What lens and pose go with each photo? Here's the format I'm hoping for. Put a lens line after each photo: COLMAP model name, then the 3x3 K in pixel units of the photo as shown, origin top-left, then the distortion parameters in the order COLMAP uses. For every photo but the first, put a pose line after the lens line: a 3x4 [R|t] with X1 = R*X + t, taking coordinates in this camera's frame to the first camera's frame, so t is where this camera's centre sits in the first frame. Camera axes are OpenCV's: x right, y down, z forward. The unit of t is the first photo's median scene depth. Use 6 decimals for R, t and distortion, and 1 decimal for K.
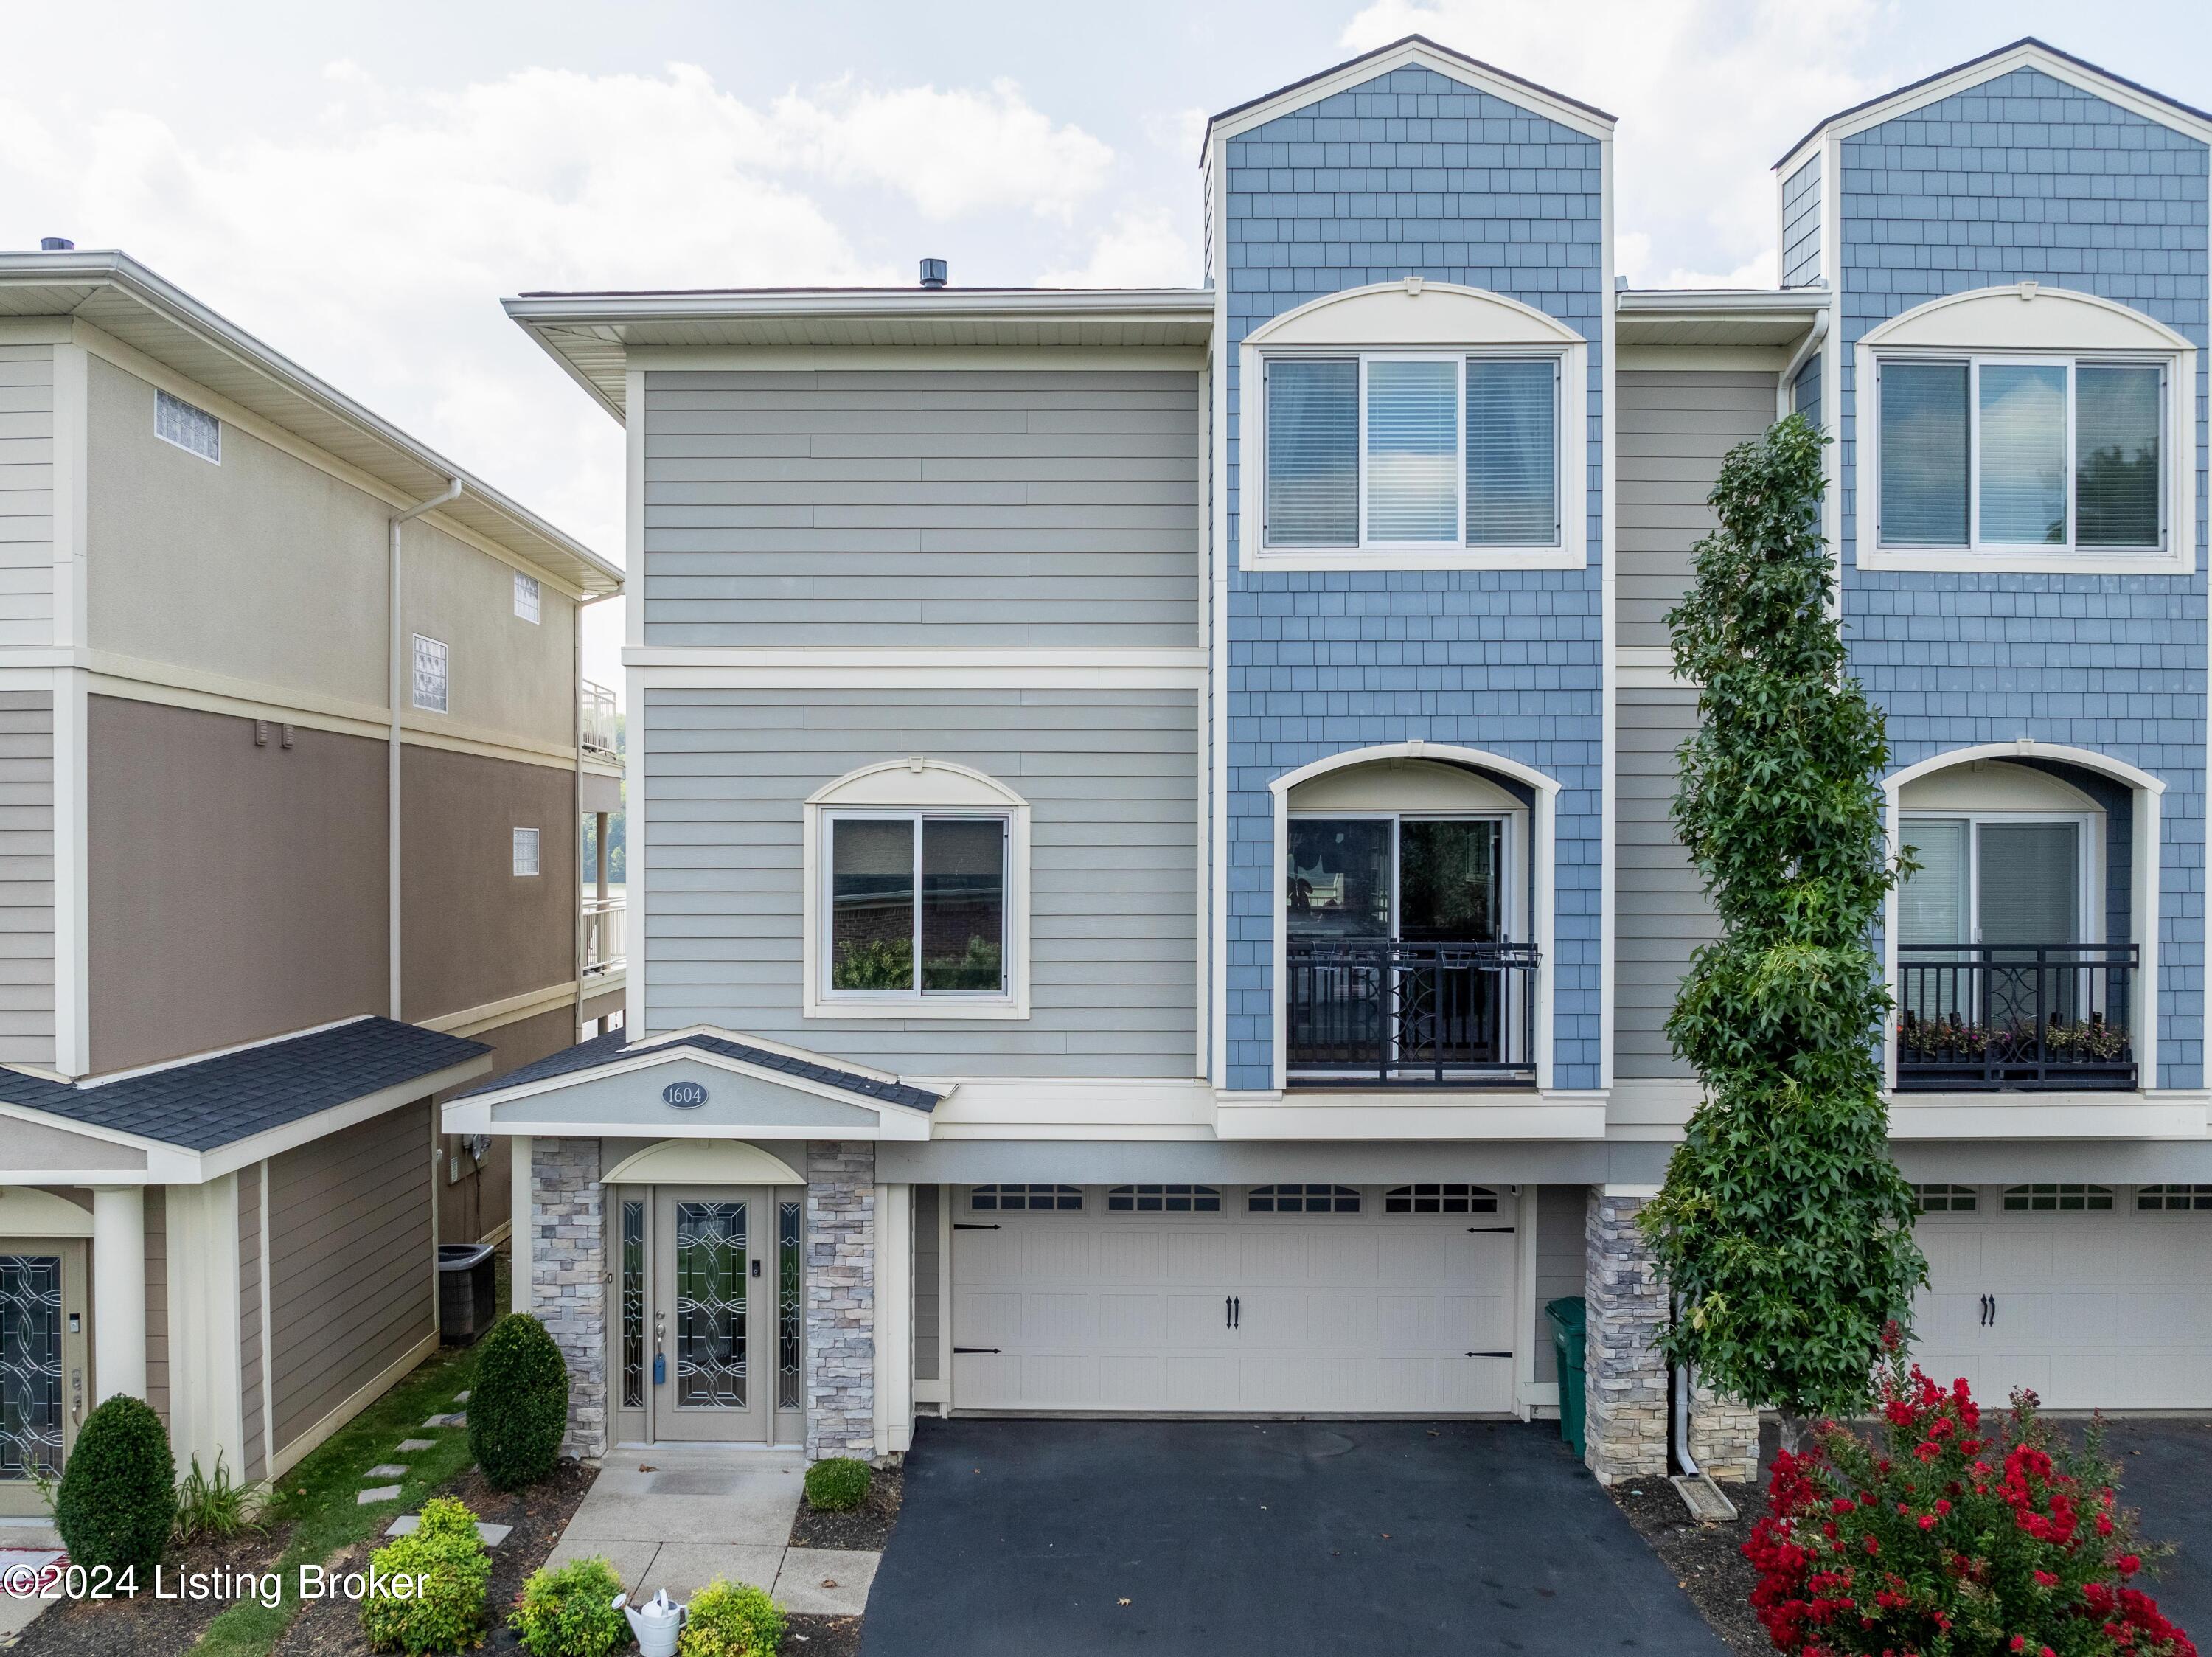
lens RADIAL K [[1706.7, 0, 987.0], [0, 1706.7, 856.3], [0, 0, 1]] dist [-0.043729, 0.001066]
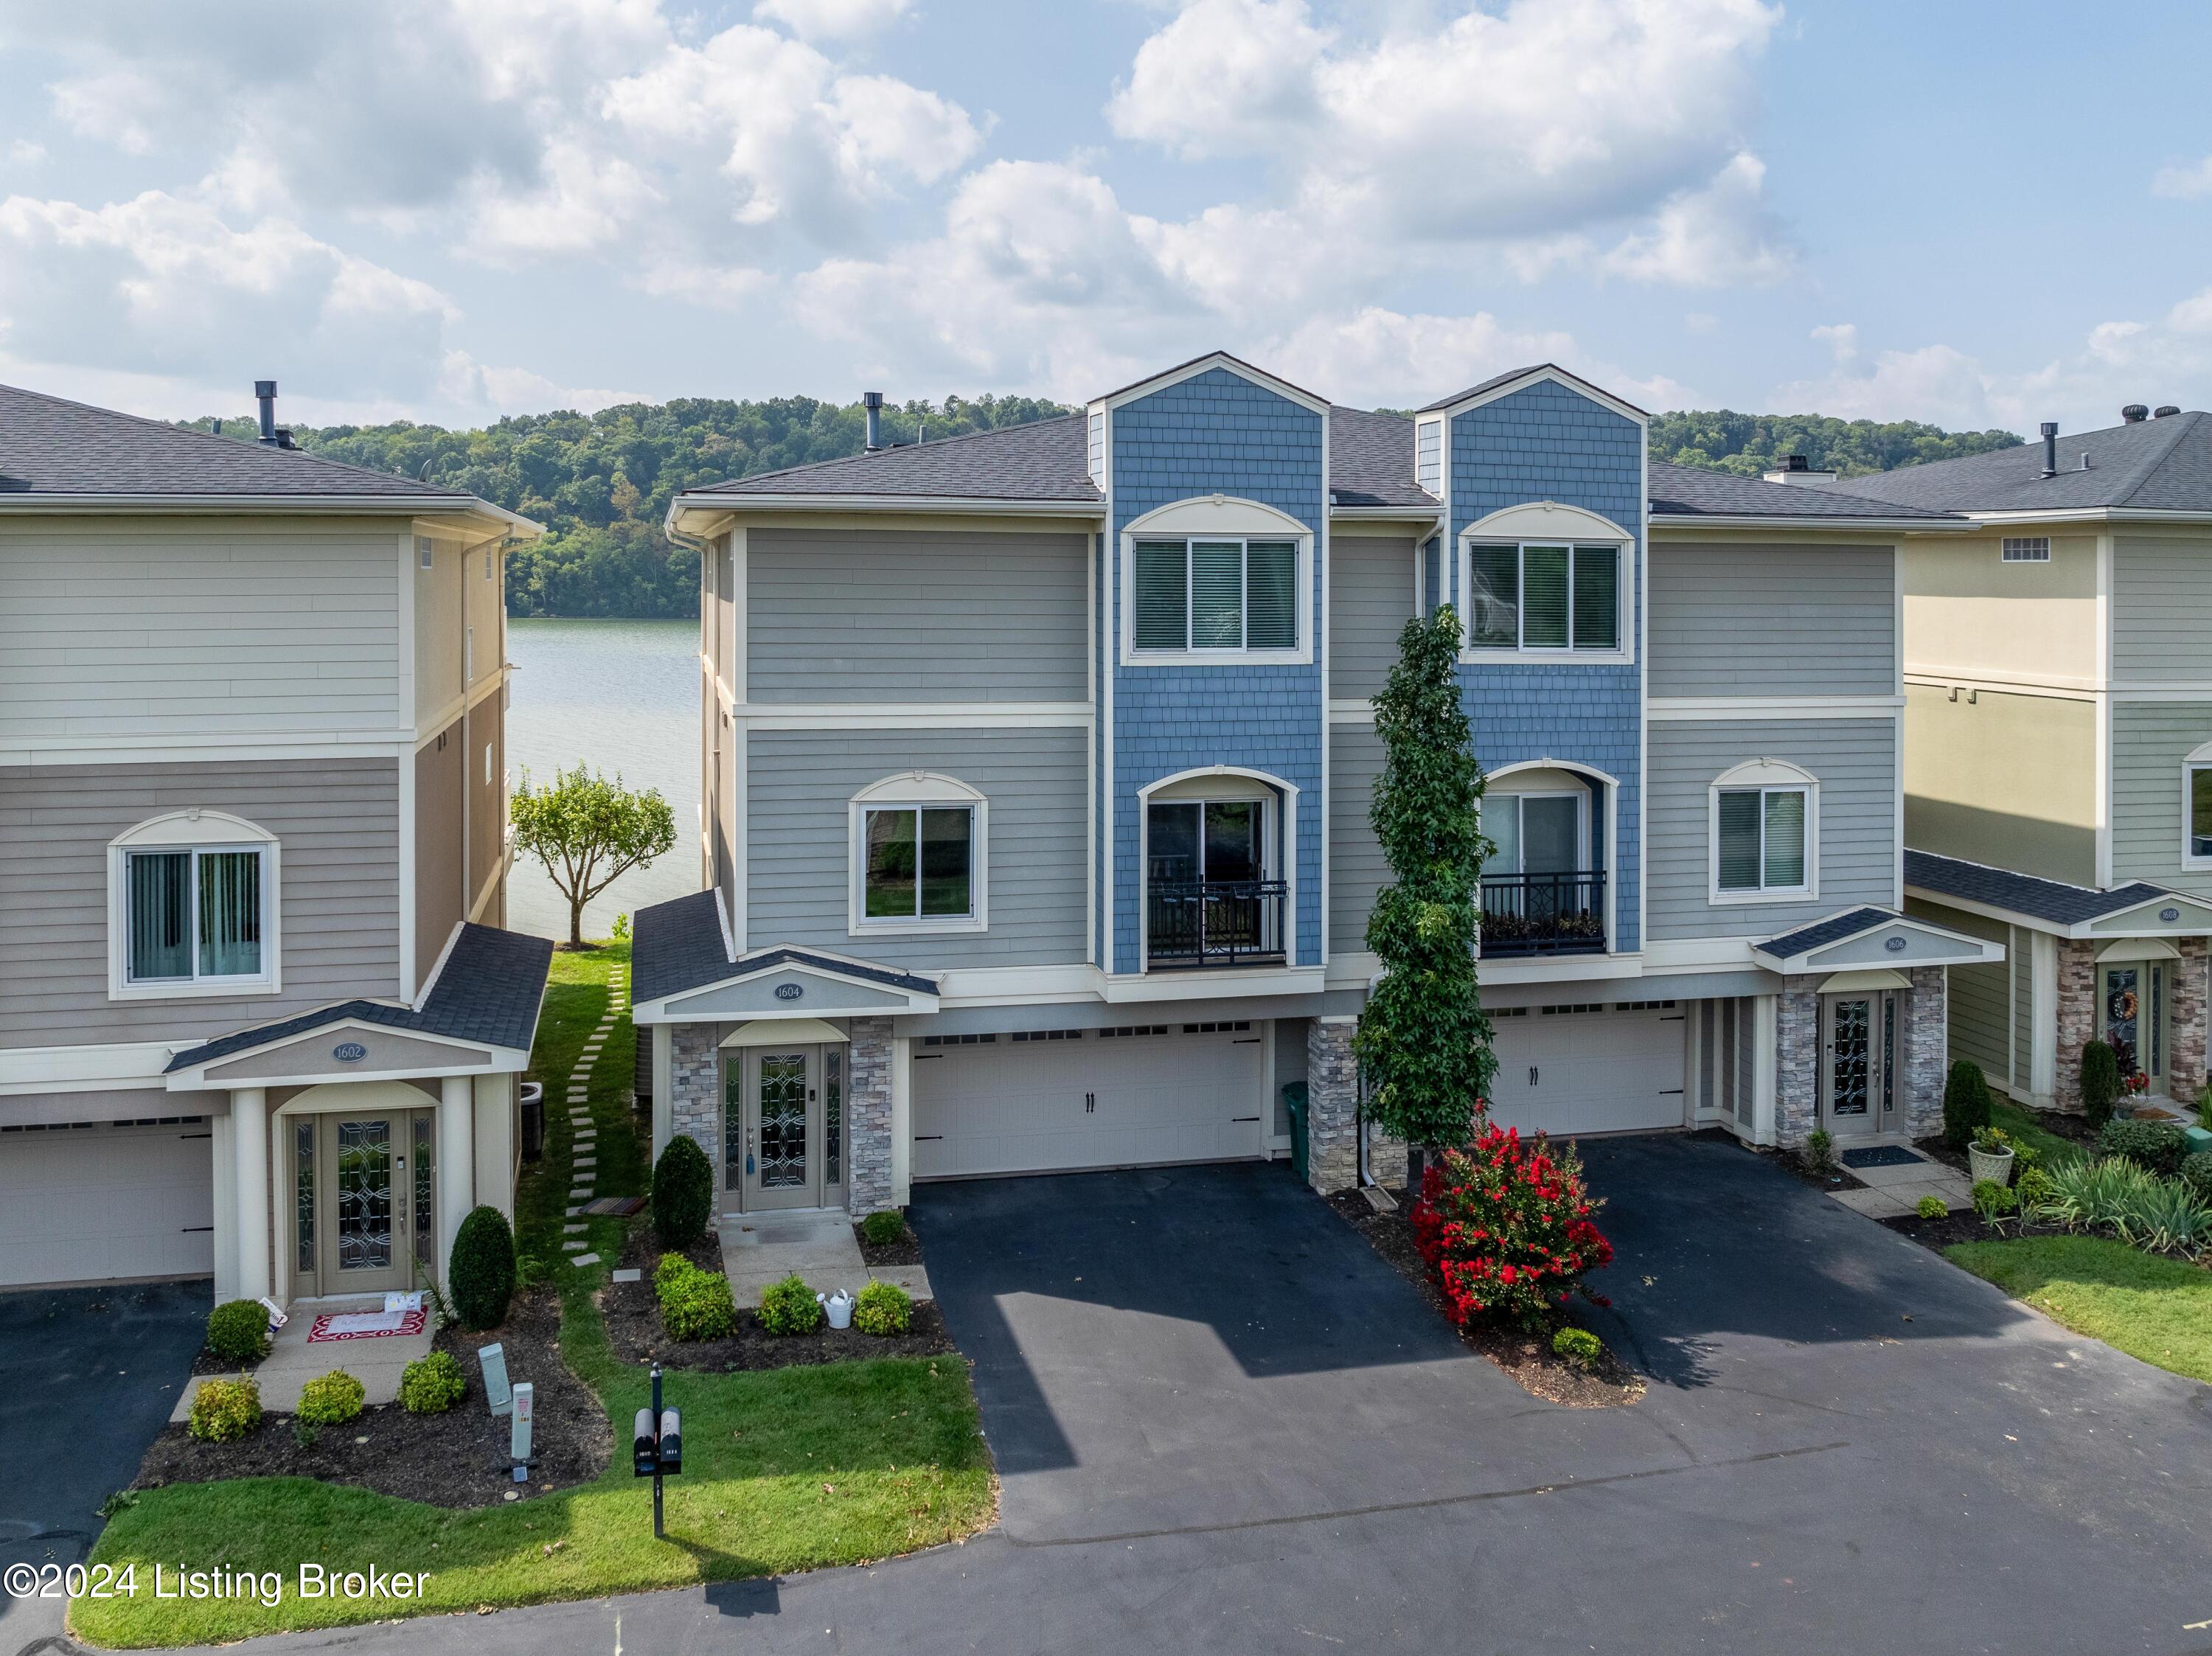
lens RADIAL K [[1691.0, 0, 1000.7], [0, 1691.0, 579.3], [0, 0, 1]] dist [-0.037061, 0.003858]
pose [[0.976096, 0.004573, 0.217293, -0.333165], [0.000825, 0.999693, -0.024745, -0.212735], [-0.217340, 0.024333, 0.975793, -0.616565]]
